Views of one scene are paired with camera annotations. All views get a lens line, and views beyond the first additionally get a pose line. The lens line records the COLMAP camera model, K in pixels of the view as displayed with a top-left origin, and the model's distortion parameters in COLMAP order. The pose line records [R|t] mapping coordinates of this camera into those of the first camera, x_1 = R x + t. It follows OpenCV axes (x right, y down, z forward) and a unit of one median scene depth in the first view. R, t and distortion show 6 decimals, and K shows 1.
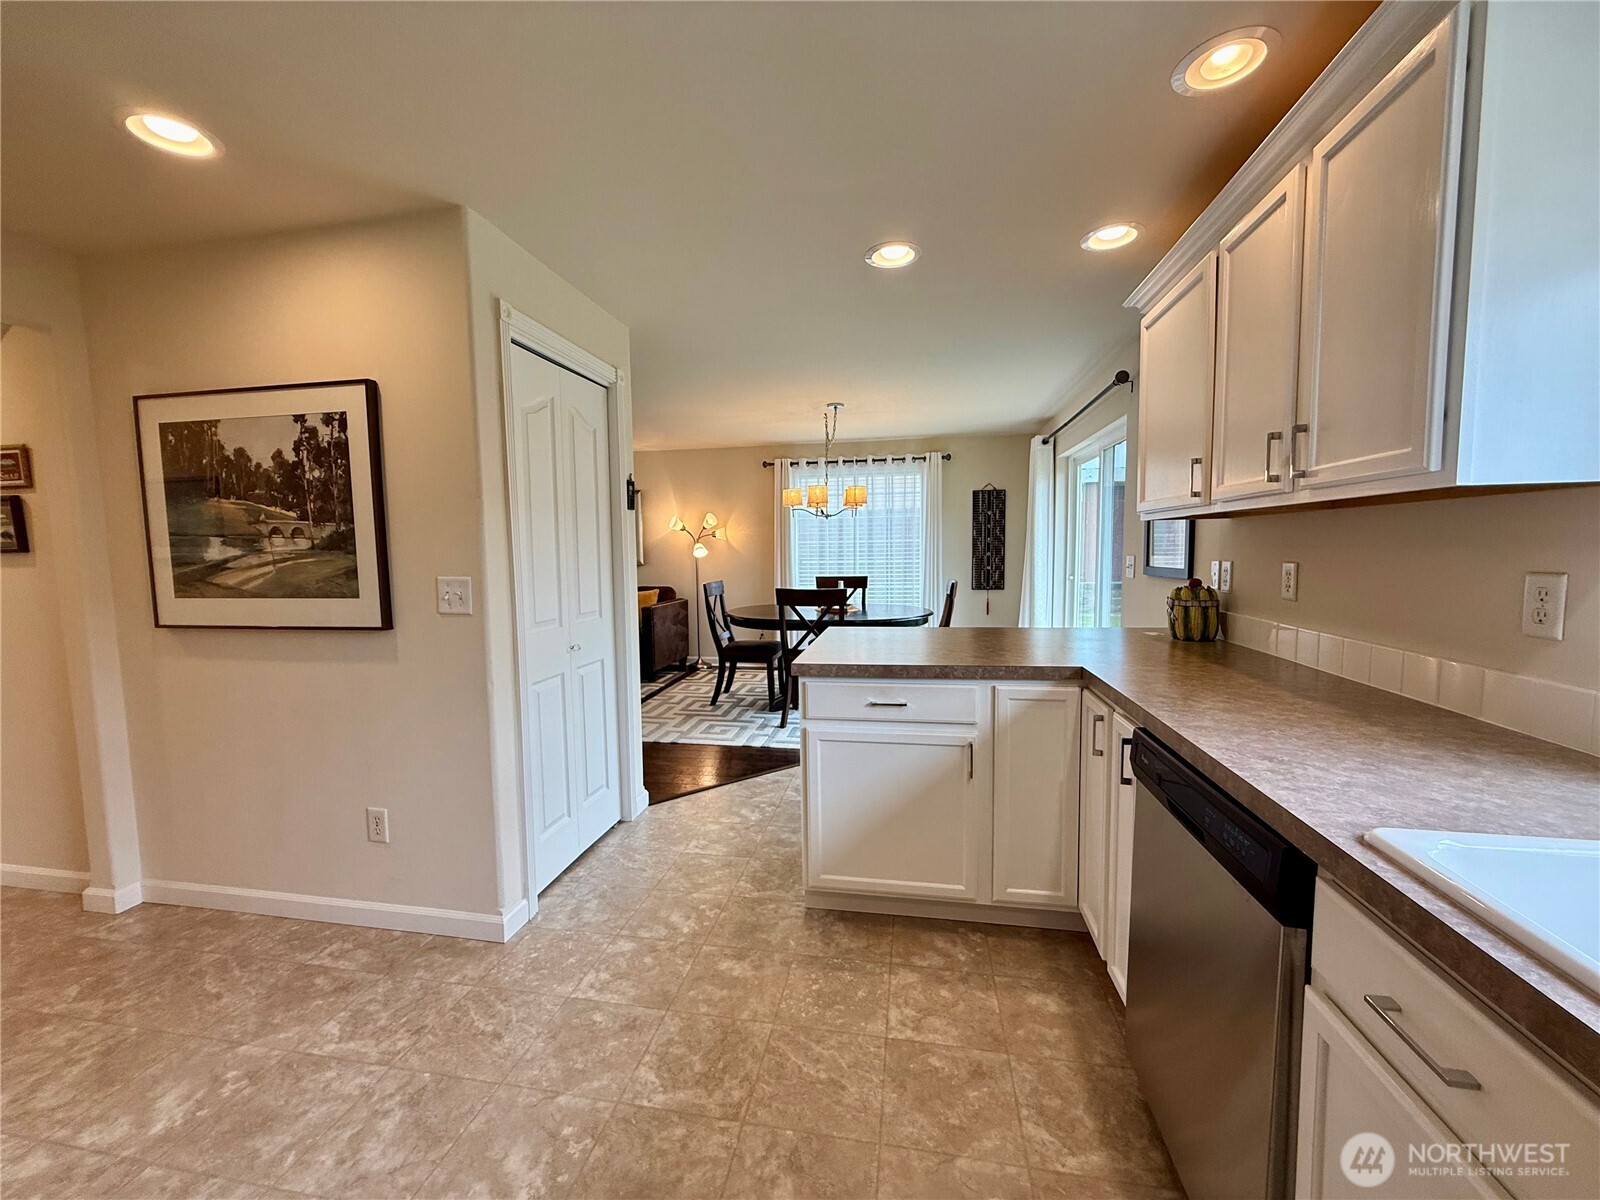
lens RADIAL K [[638.1, 0, 796.3], [0, 638.1, 599.1], [0, 0, 1]] dist [0.001136, 0.000041]
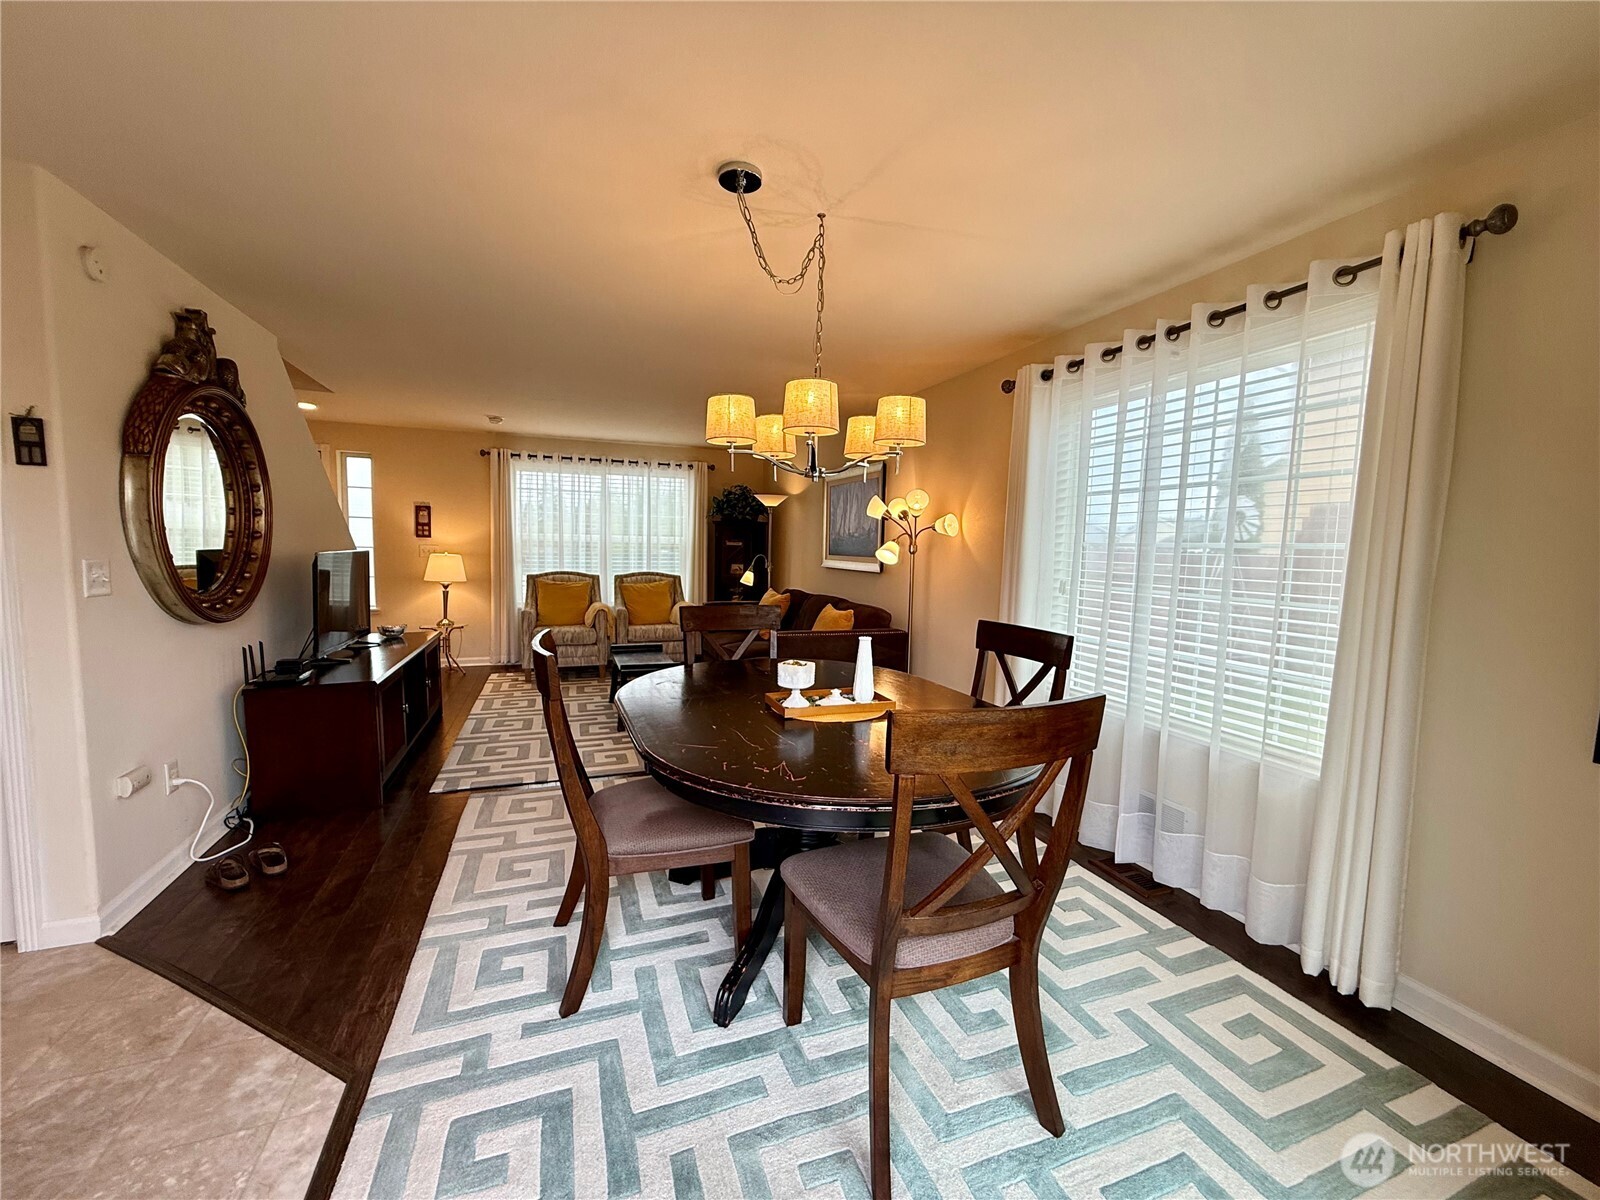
lens RADIAL K [[635.4, 0, 795.7], [0, 635.4, 600.5], [0, 0, 1]] dist [0.000435, 0.000035]
pose [[0.517155, 0.100596, -0.849960, 0.924225], [-0.101727, 0.993254, 0.055659, -0.168626], [0.849825, 0.057680, 0.523899, 1.842531]]
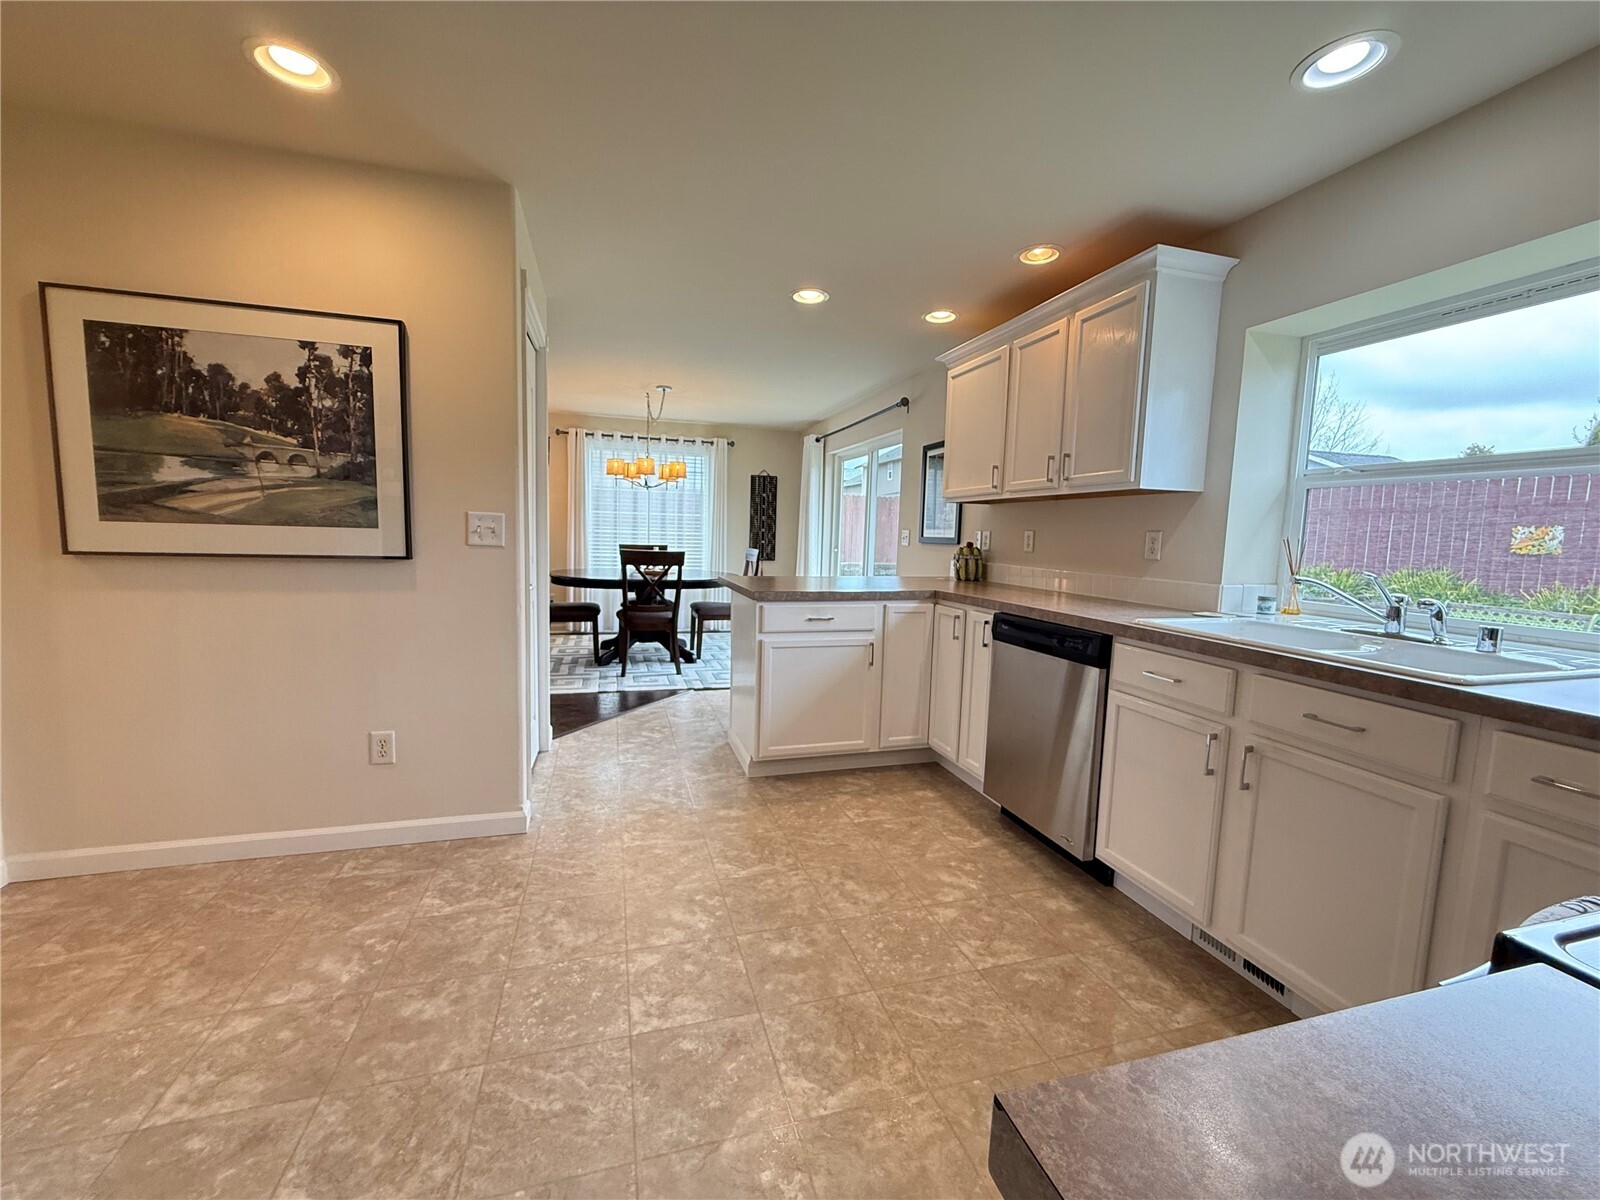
lens RADIAL K [[638.3, 0, 795.4], [0, 638.3, 599.5], [0, 0, 1]] dist [0.000740, 0.000475]
pose [[0.890781, -0.006283, 0.454390, -0.531823], [-0.005528, 0.999681, 0.024660, 0.082260], [-0.454400, -0.024479, 0.890461, -0.236011]]
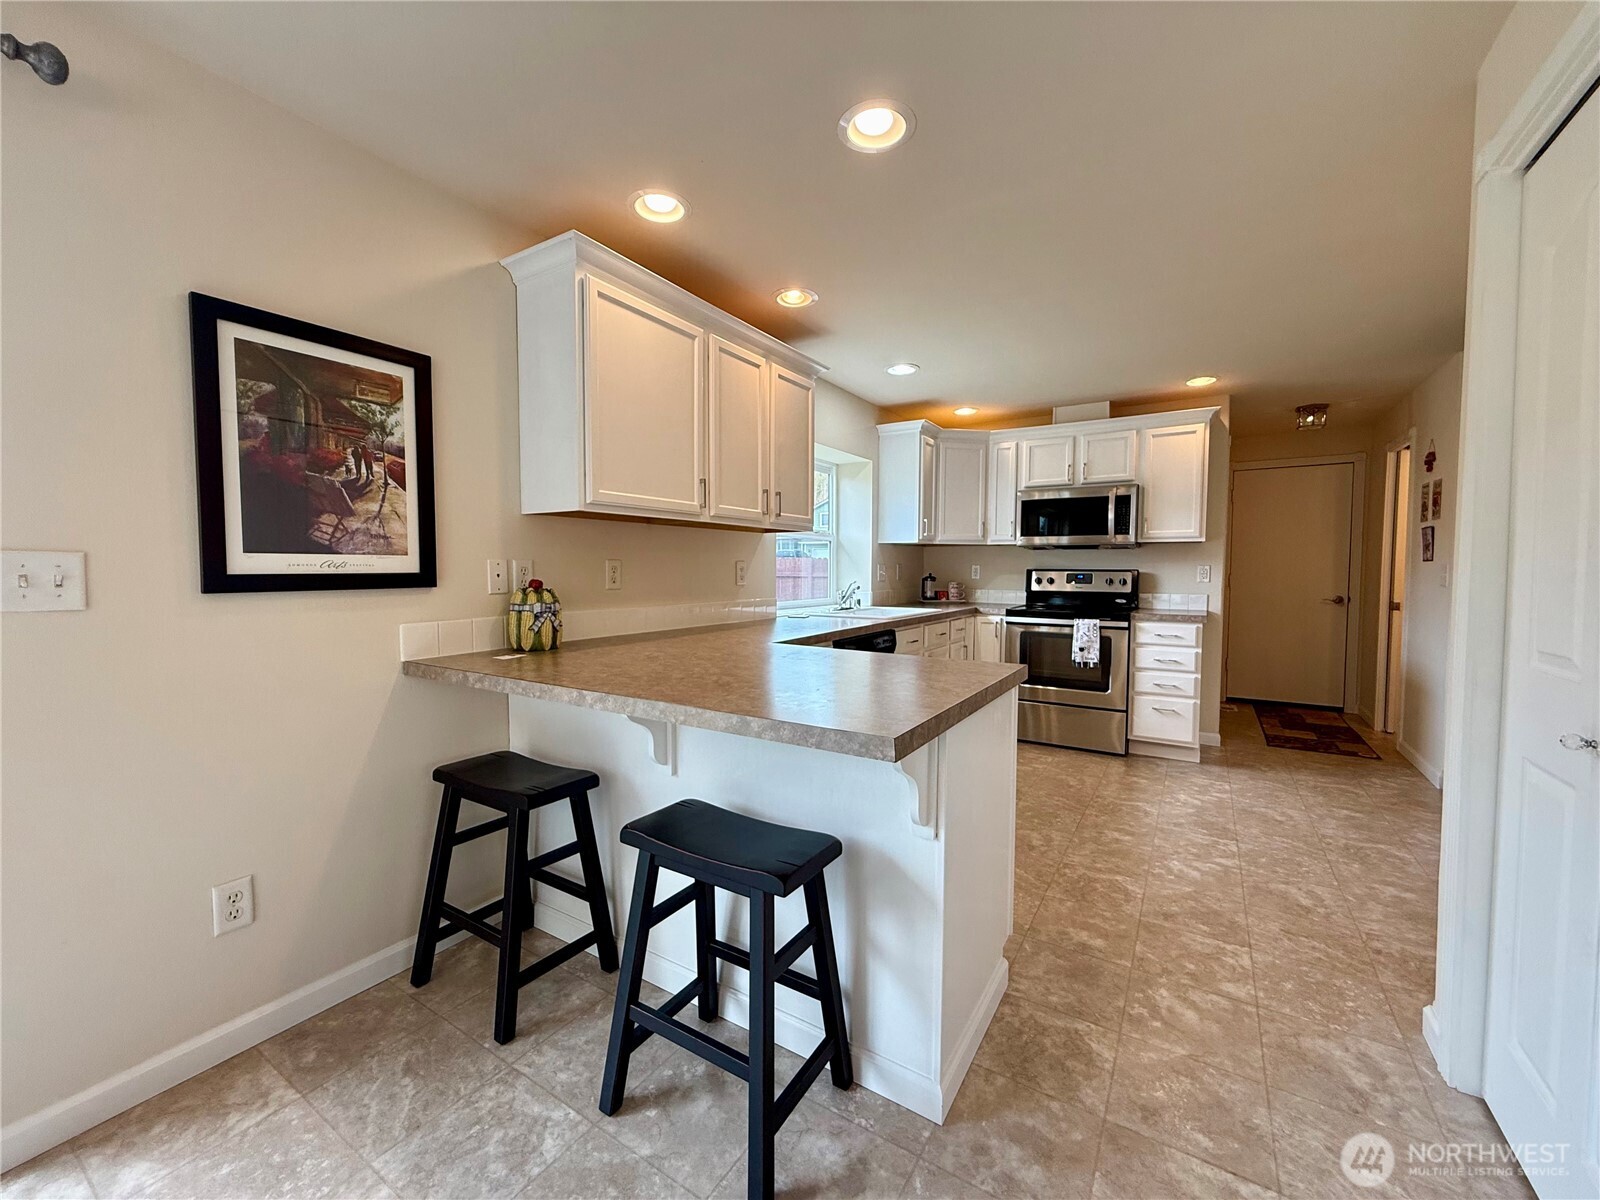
lens RADIAL K [[638.1, 0, 796.3], [0, 638.1, 599.1], [0, 0, 1]] dist [0.001136, 0.000041]
pose [[-0.928380, -0.003890, 0.371611, -0.037230], [0.042873, 0.992148, 0.117493, -0.103660], [-0.369150, 0.125010, -0.920924, 1.874888]]
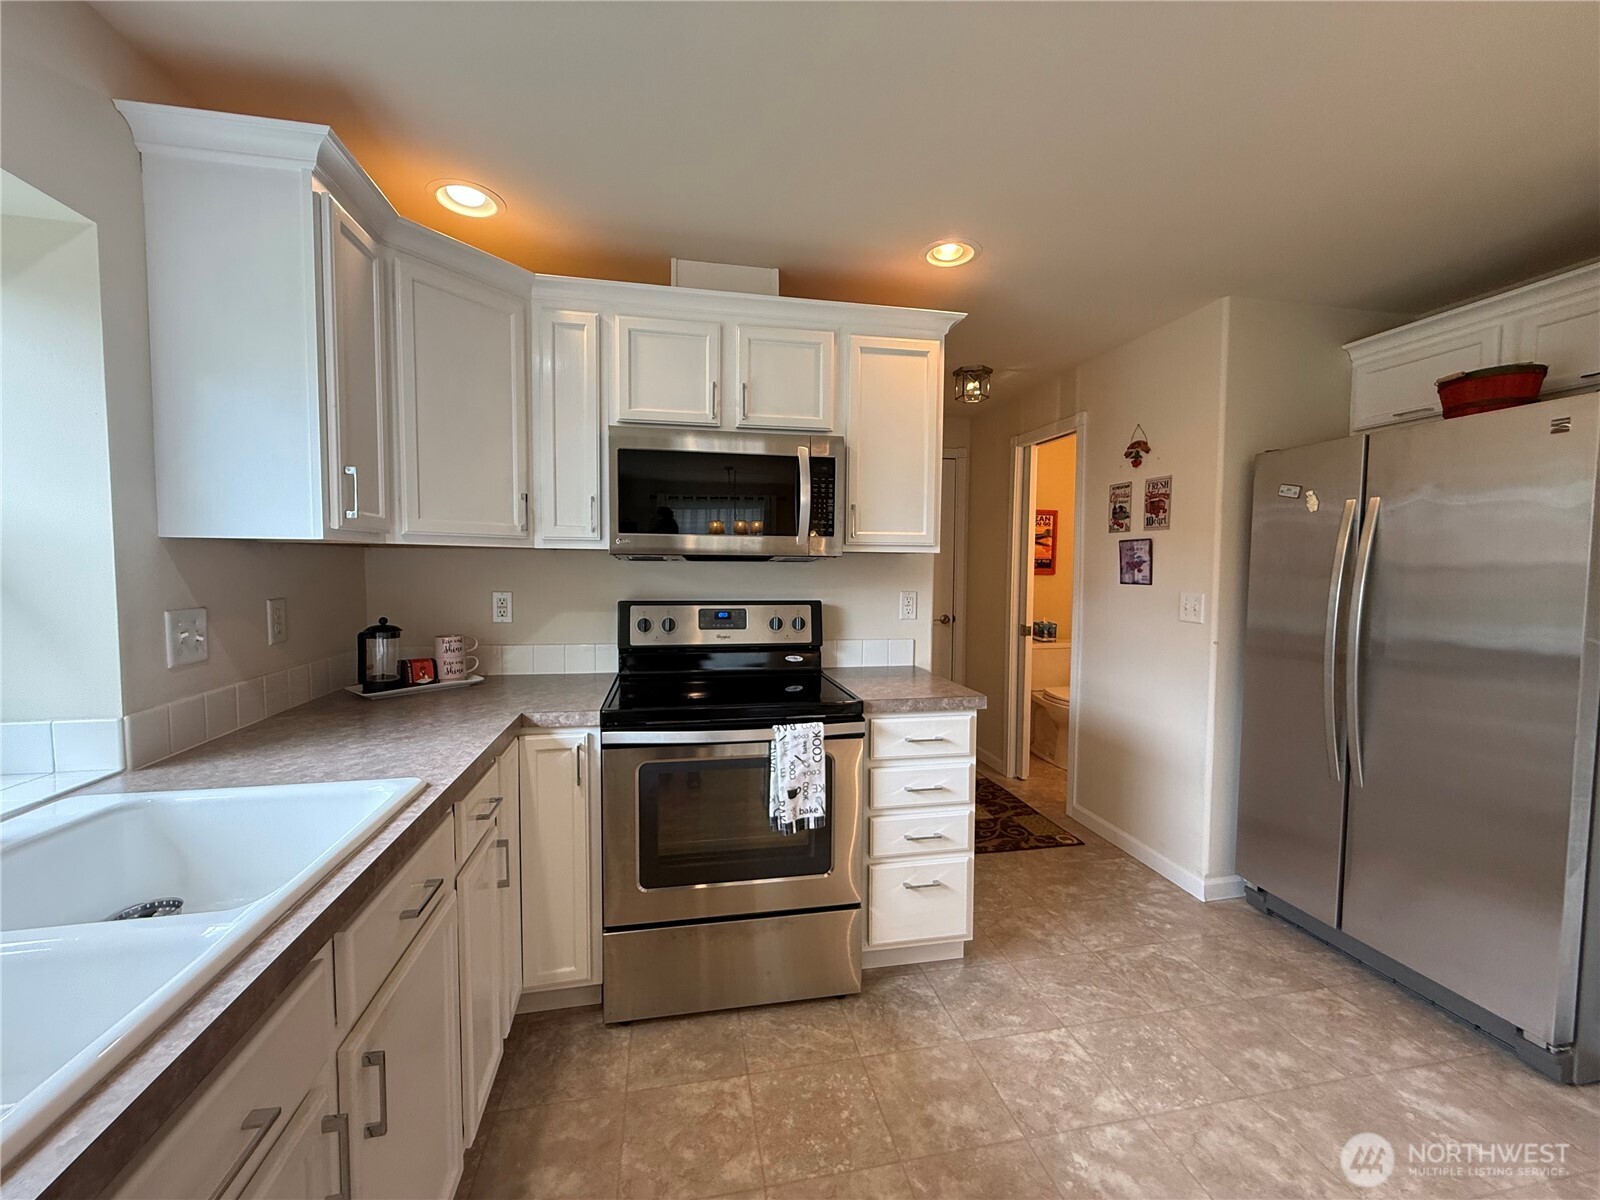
lens RADIAL K [[638.1, 0, 796.3], [0, 638.1, 599.1], [0, 0, 1]] dist [0.001136, 0.000041]
pose [[-0.928855, 0.031834, -0.369072, 0.161410], [-0.020537, 0.990343, 0.137107, -0.065375], [0.369873, 0.134932, -0.919232, 0.591675]]
